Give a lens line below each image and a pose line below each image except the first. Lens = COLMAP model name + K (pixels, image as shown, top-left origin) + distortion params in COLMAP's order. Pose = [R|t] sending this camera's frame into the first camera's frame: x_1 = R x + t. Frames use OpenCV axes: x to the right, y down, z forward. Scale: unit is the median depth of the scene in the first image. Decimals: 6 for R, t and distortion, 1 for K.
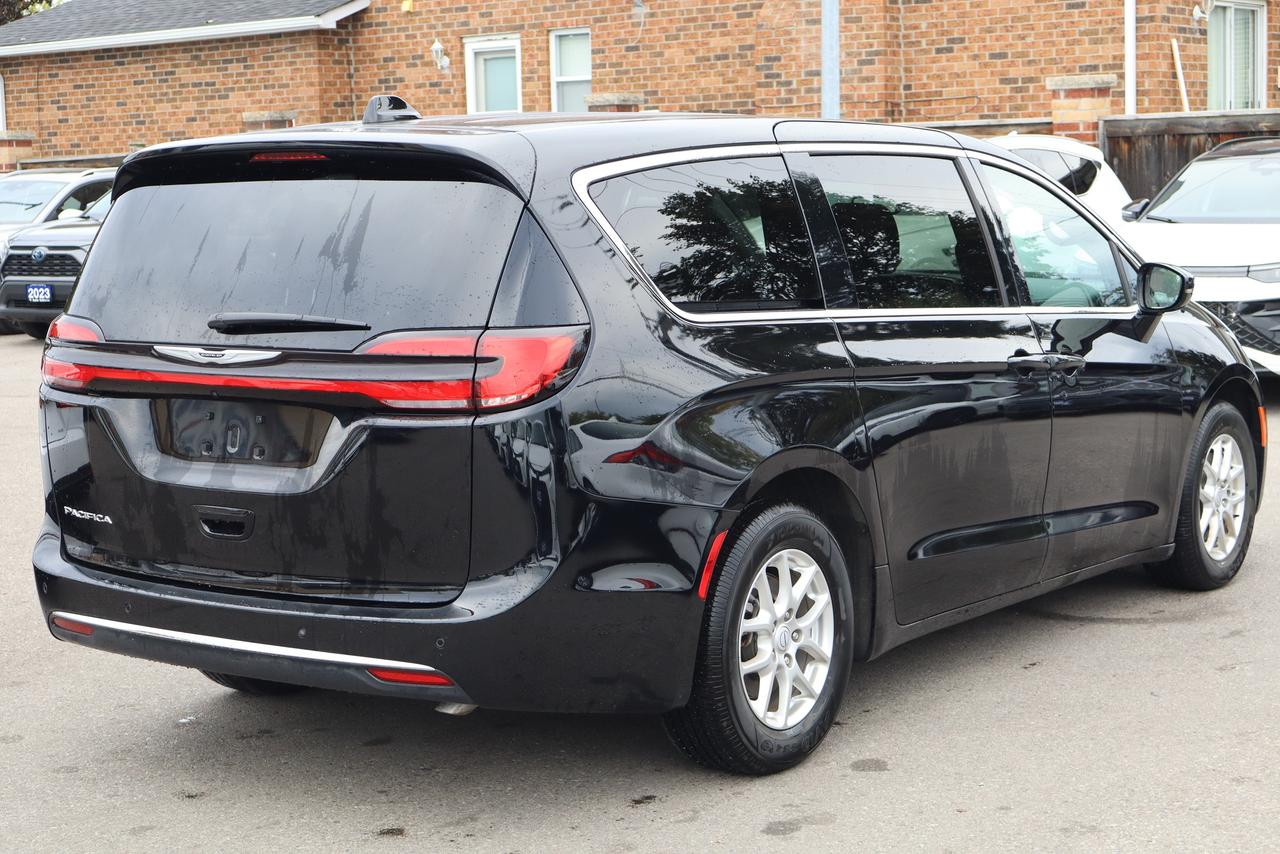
lens RADIAL K [[2310.9, 0, 639.3], [0, 2310.9, 423.4], [0, 0, 1]] dist [-0.018316, 0.000000]
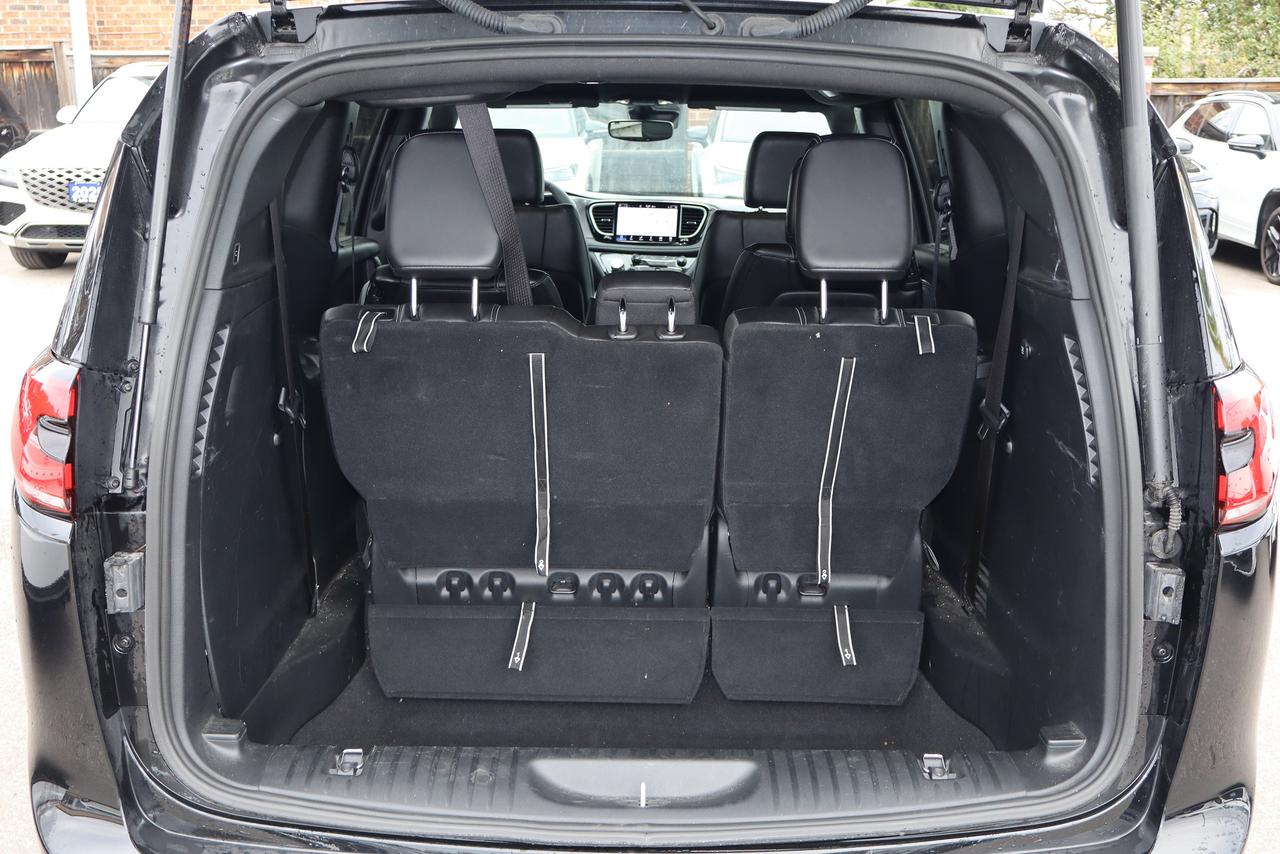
lens RADIAL K [[1316.1, 0, 639.3], [0, 1316.1, 430.3], [0, 0, 1]] dist [-0.009486, 0.000000]
pose [[0.813046, -0.120385, 0.569618, -0.102222], [0.039012, 0.987455, 0.153008, -0.025291], [-0.580891, -0.102181, 0.807542, 0.250403]]
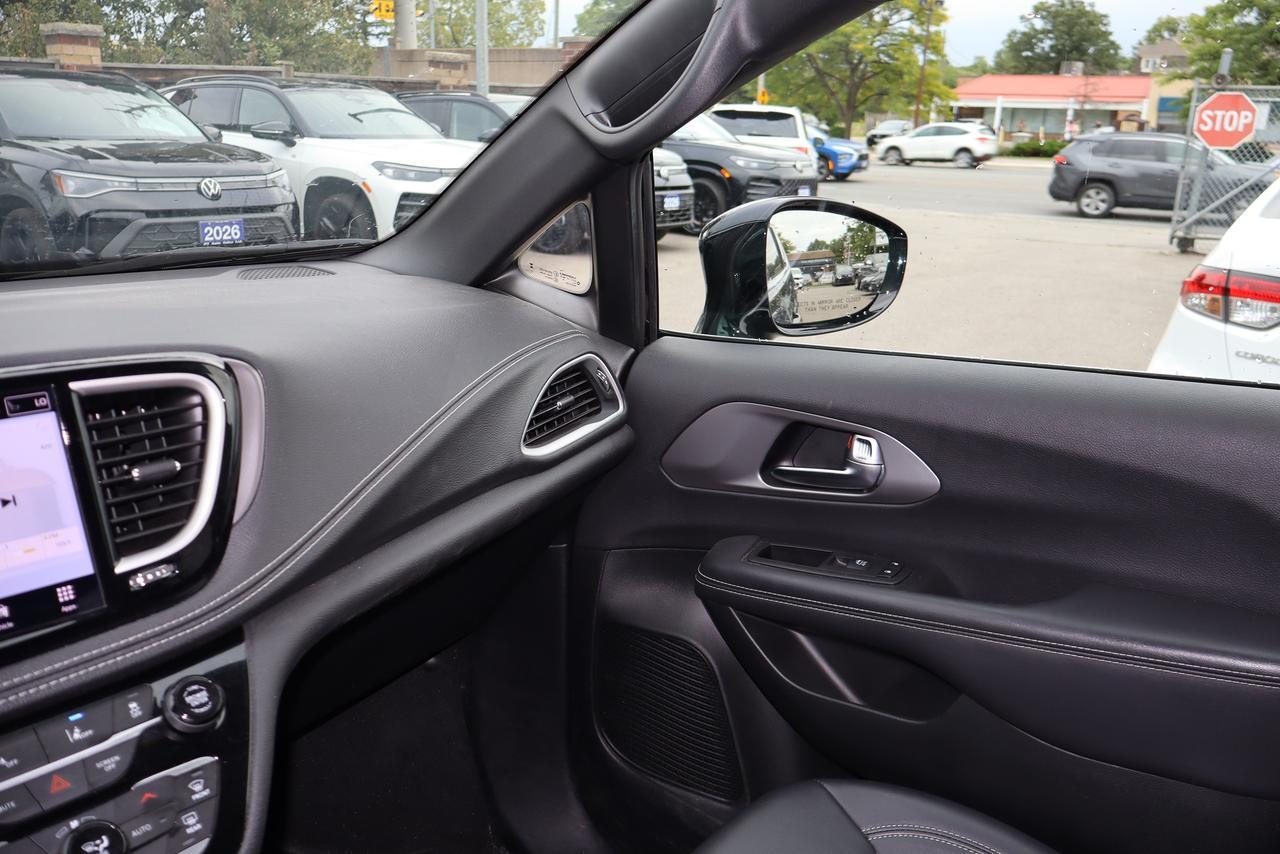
lens RADIAL K [[1062.3, 0, 673.3], [0, 1062.3, 415.9], [0, 0, 1]] dist [-0.029038, 0.019478]
pose [[-0.016685, -0.254517, 0.966924, 0.020690], [0.085880, 0.963120, 0.254998, -0.035133], [-0.996166, 0.087294, 0.005788, 0.436095]]
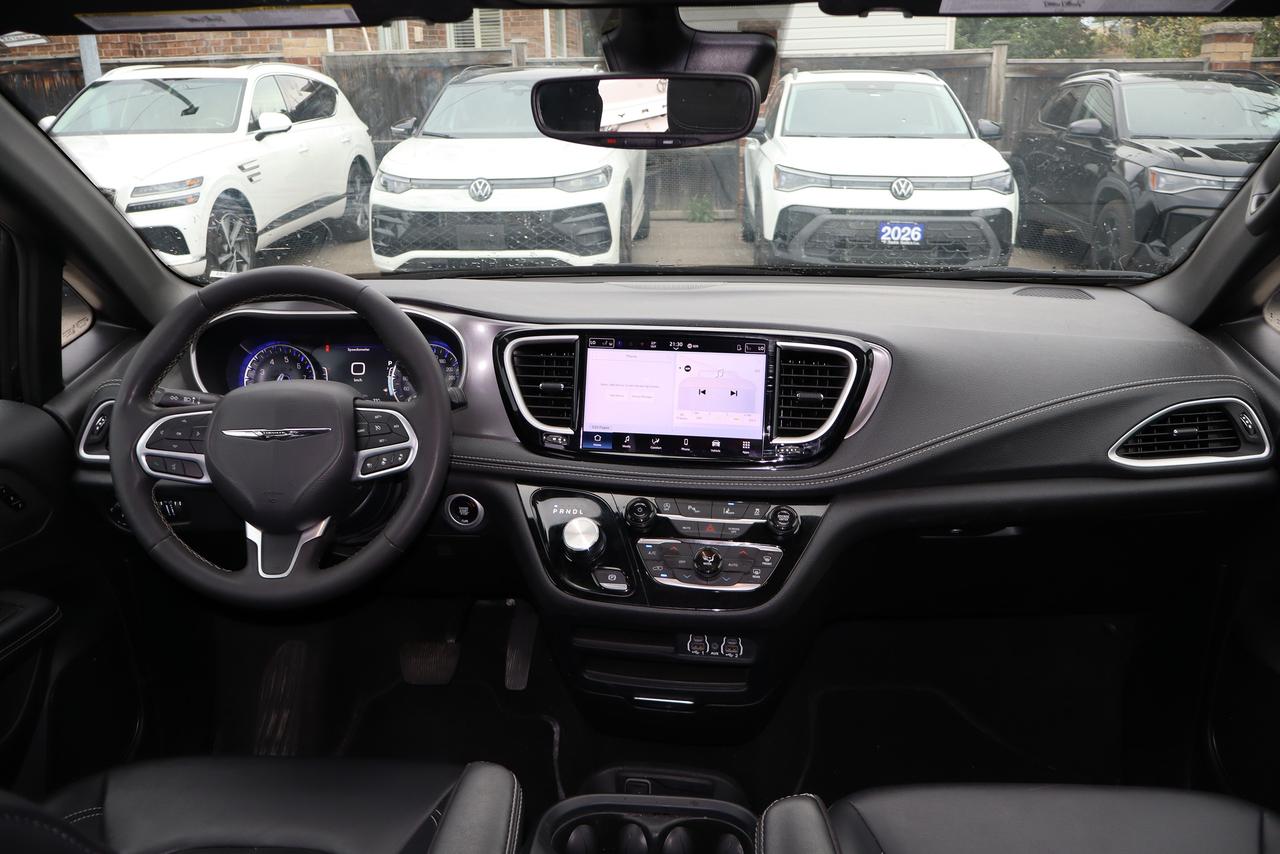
lens RADIAL K [[1062.3, 0, 642.6], [0, 1062.3, 414.9], [0, 0, 1]] dist [-0.029038, 0.019478]
pose [[0.839014, -0.151815, 0.522502, 0.011689], [0.059340, 0.980089, 0.189484, -0.037781], [-0.540865, -0.127974, 0.831317, 0.403947]]
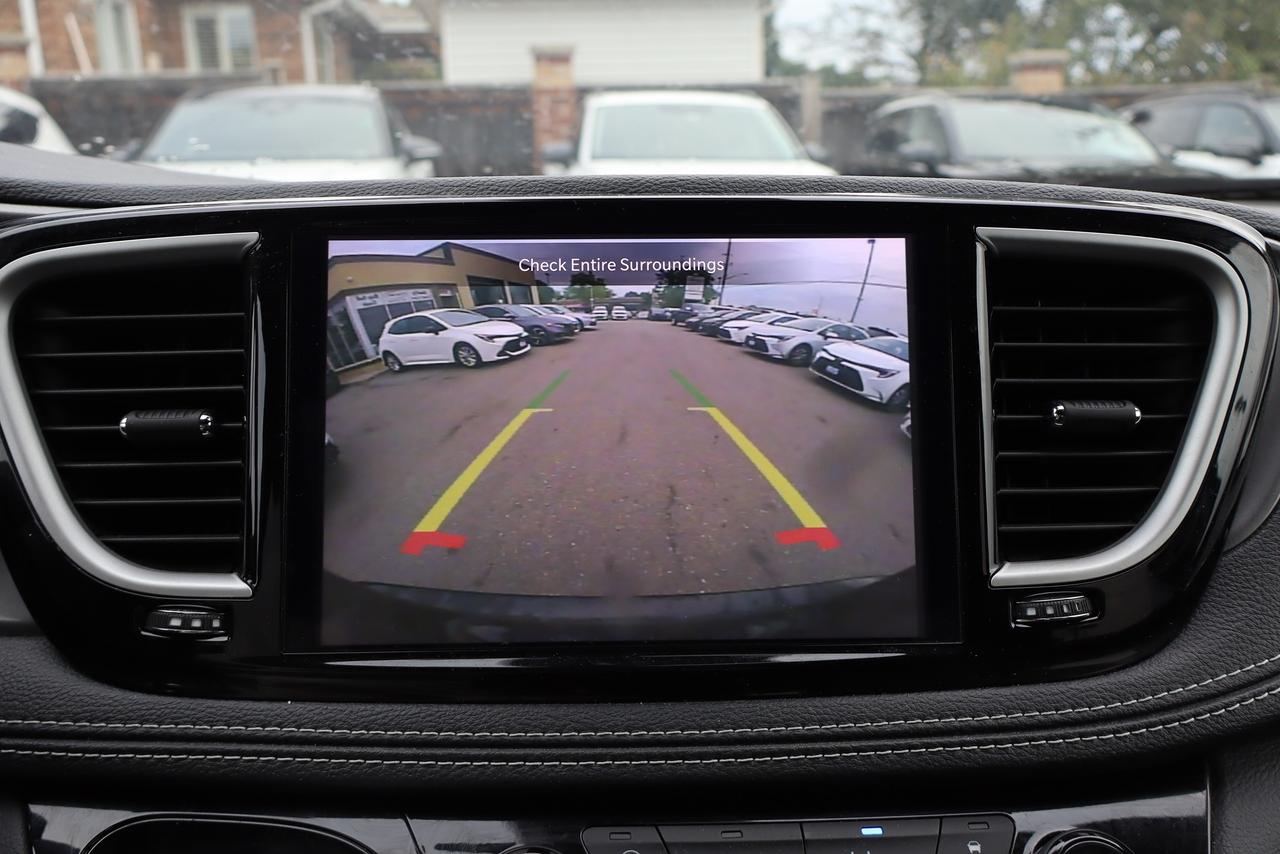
lens RADIAL K [[1114.1, 0, 637.4], [0, 1114.1, 422.3], [0, 0, 1]] dist [0.007353, 0.014691]
pose [[0.724807, -0.158278, 0.670524, 0.036253], [0.078830, 0.985914, 0.147514, -0.029017], [-0.684427, -0.054061, 0.727074, 0.445300]]
